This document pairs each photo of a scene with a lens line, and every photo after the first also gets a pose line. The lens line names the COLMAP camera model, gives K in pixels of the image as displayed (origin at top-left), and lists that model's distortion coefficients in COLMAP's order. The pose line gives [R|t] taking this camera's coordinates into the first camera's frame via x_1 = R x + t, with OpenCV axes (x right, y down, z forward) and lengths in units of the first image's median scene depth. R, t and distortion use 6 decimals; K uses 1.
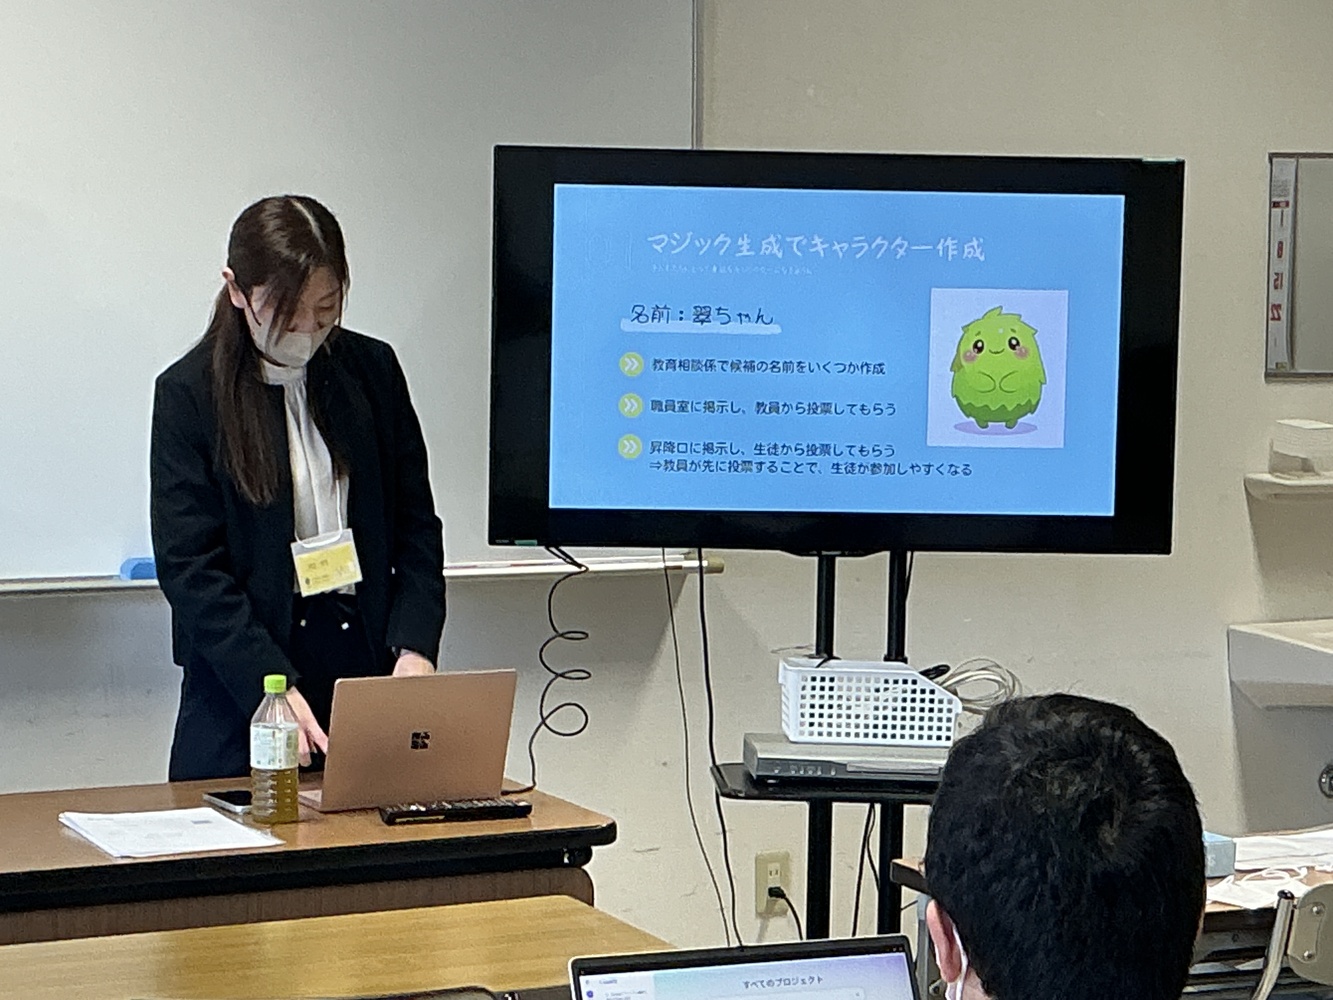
lens RADIAL K [[3292.9, 0, 666.5], [0, 3292.9, 500.0], [0, 0, 1]] dist [-0.040489, 1.194950]
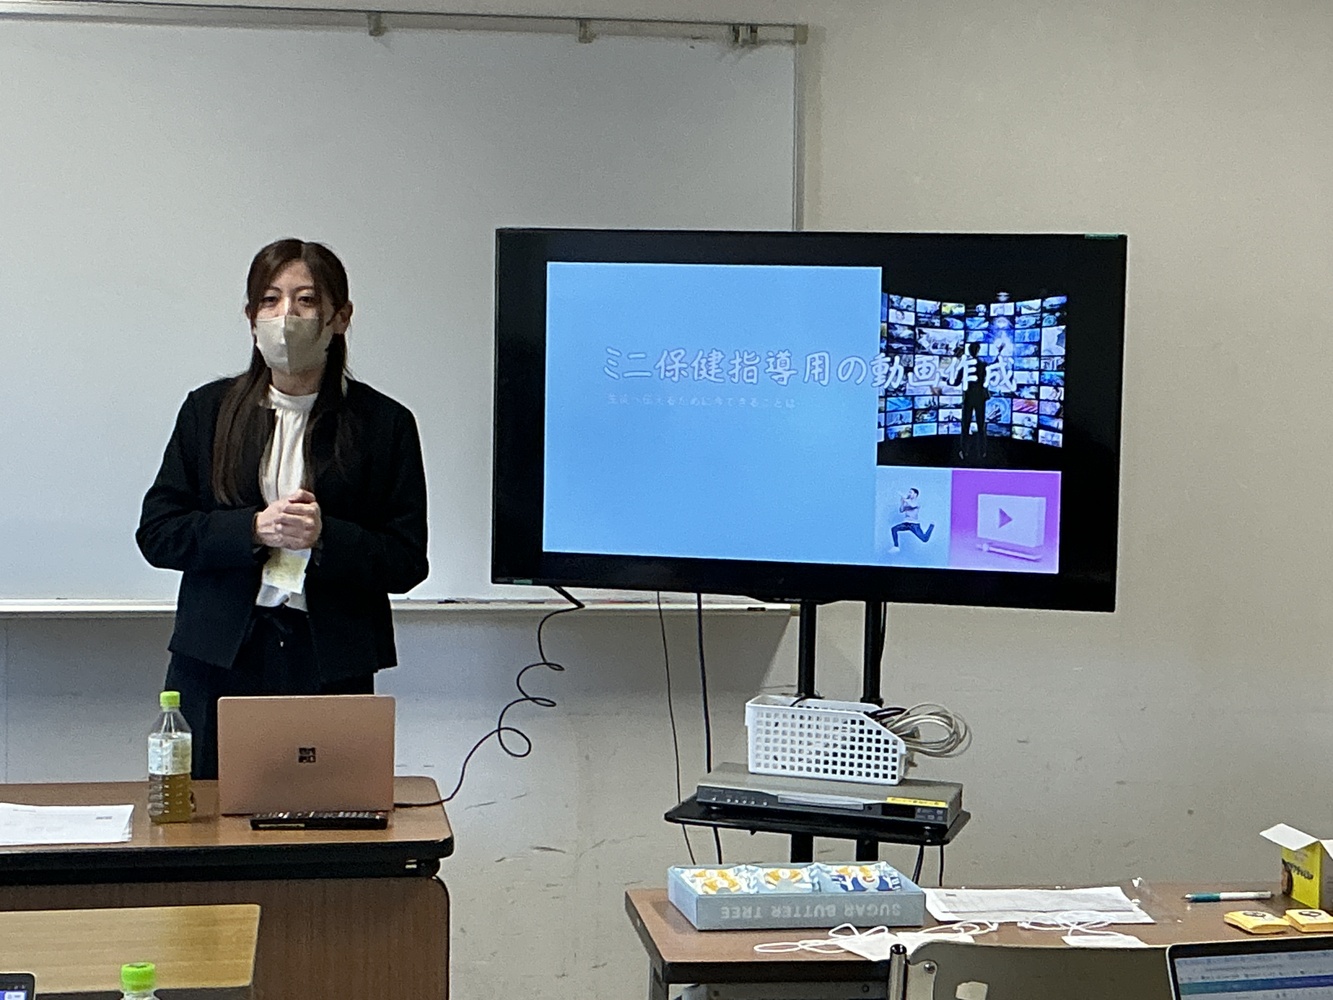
lens RADIAL K [[2732.2, 0, 669.0], [0, 2732.2, 477.1], [0, 0, 1]] dist [0.146215, -0.253974]
pose [[0.952170, 0.018161, -0.305028, 0.286125], [-0.025726, 0.999453, -0.020797, -0.004553], [0.304483, 0.027649, 0.952116, 0.128829]]
